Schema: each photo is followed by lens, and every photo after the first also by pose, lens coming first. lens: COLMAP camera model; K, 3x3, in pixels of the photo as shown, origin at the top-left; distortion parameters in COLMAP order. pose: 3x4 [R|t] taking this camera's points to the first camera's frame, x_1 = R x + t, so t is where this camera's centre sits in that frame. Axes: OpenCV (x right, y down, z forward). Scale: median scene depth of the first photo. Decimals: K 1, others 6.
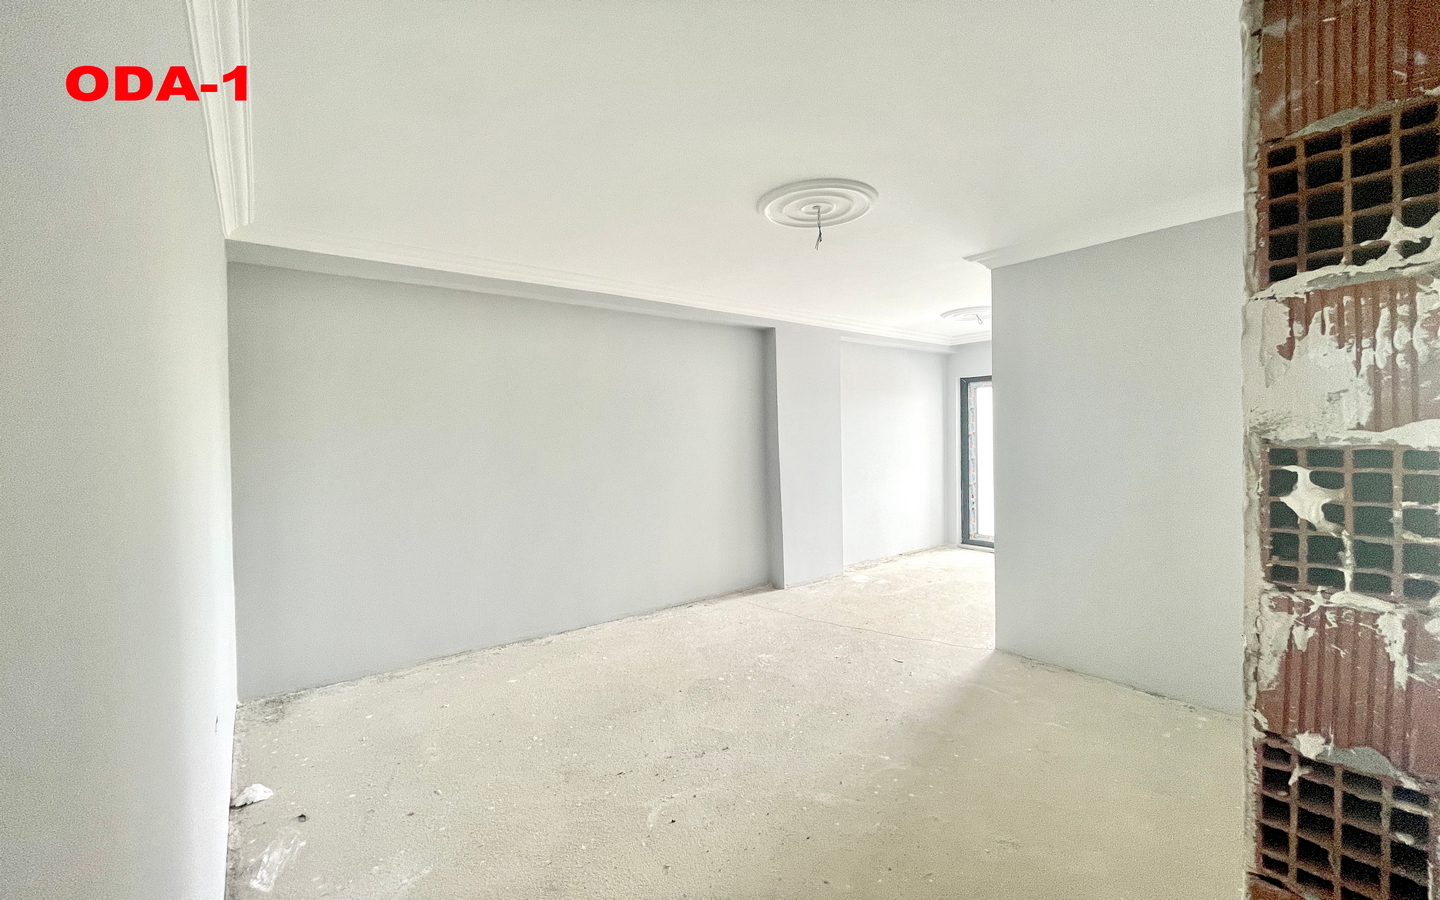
lens RADIAL K [[587.0, 0, 718.4], [0, 587.0, 444.0], [0, 0, 1]] dist [-0.000392, -0.000213]
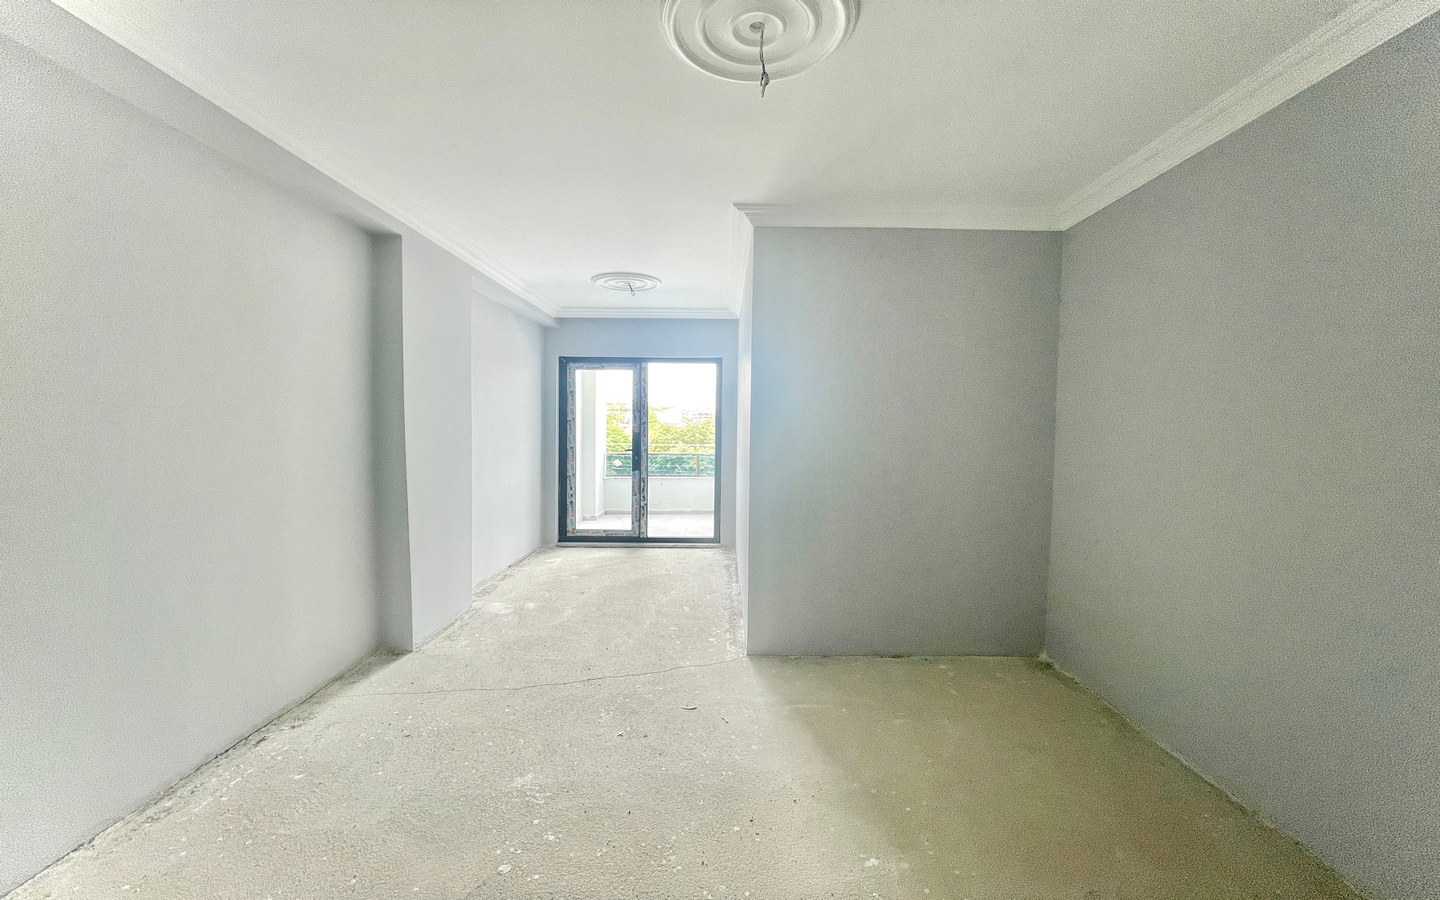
lens RADIAL K [[587.0, 0, 718.4], [0, 587.0, 444.0], [0, 0, 1]] dist [-0.000392, -0.000213]
pose [[0.617891, -0.007536, 0.786228, -0.188377], [-0.002535, 0.999930, 0.011577, 0.013070], [-0.786260, -0.009146, 0.617829, 0.356615]]
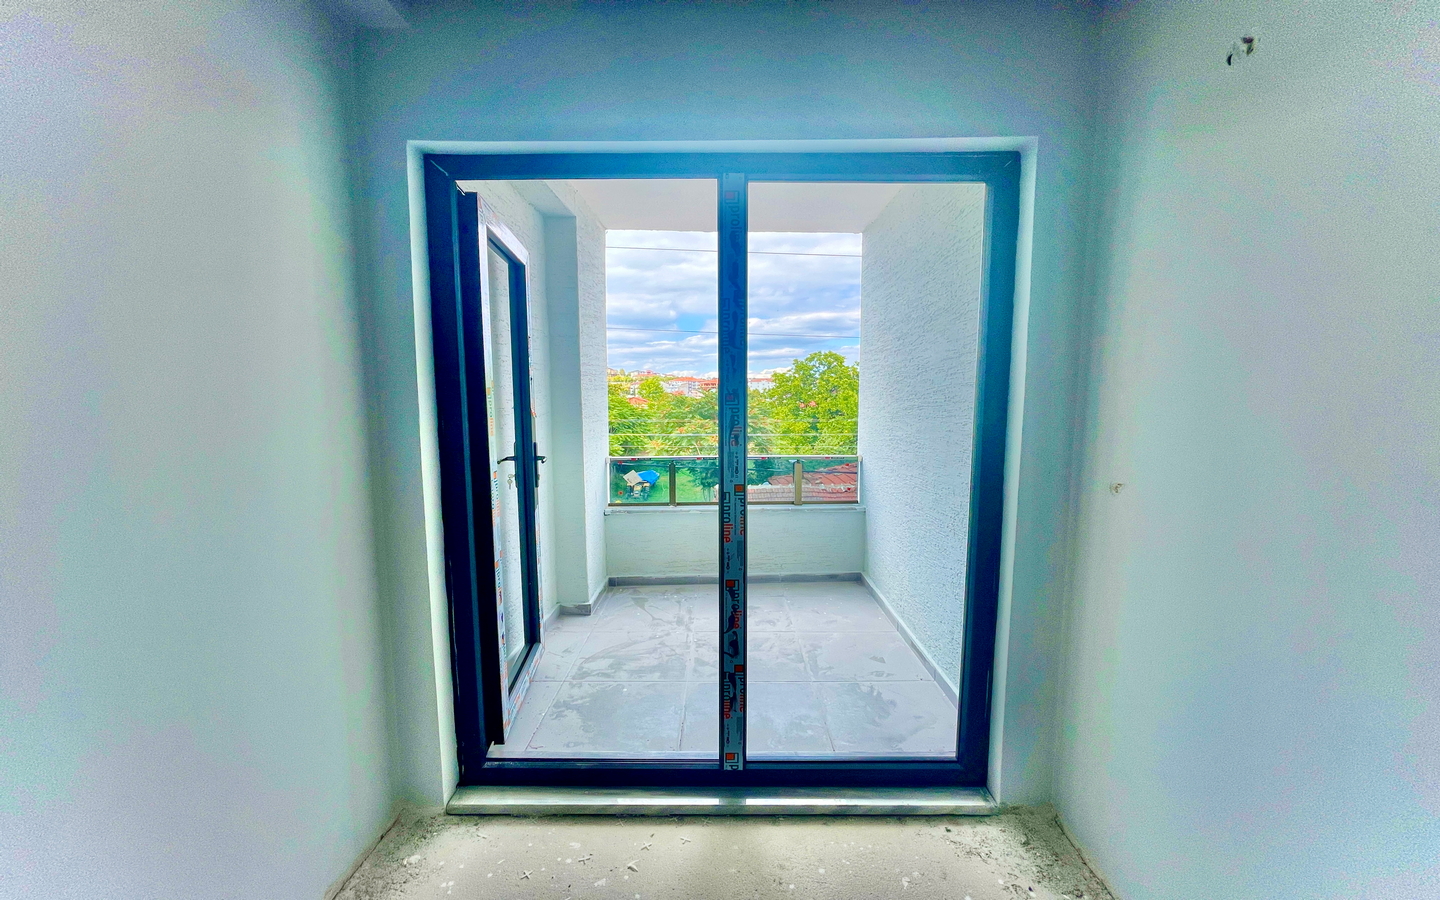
lens RADIAL K [[578.5, 0, 714.5], [0, 578.5, 473.2], [0, 0, 1]] dist [0.000467, -0.000372]
pose [[0.626250, -0.089629, 0.774453, 0.401796], [0.002544, 0.993599, 0.112934, -0.007317], [-0.779618, -0.068755, 0.622470, 1.032495]]
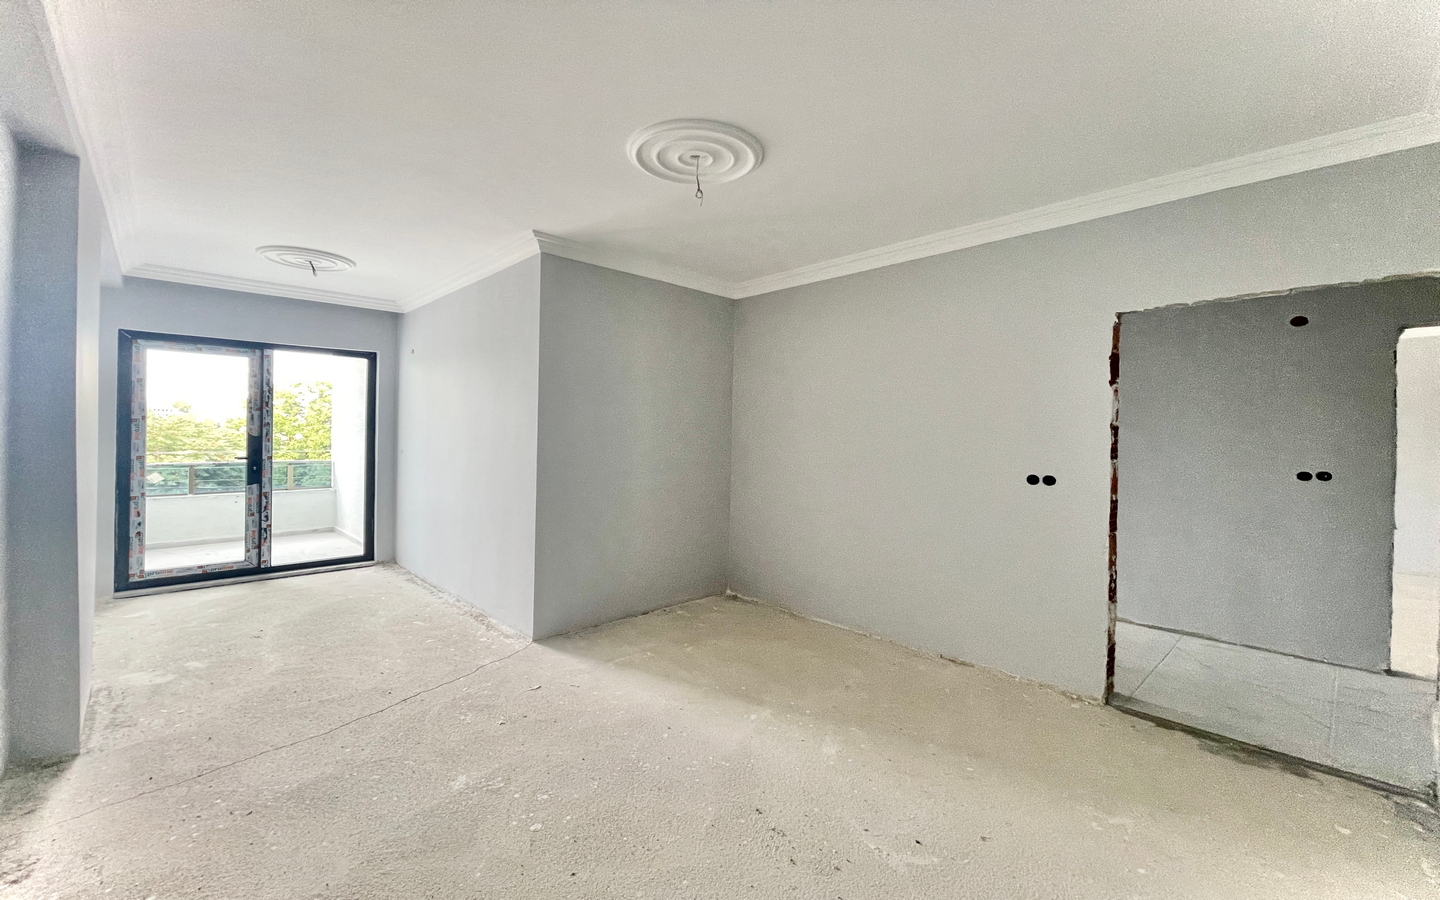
lens RADIAL K [[596.2, 0, 721.1], [0, 596.2, 429.8], [0, 0, 1]] dist [0.003323, 0.000429]
pose [[-0.105074, 0.016951, 0.994320, -0.402930], [0.004054, 0.999854, -0.016617, 0.012992], [-0.994456, 0.002285, -0.105128, 0.584843]]
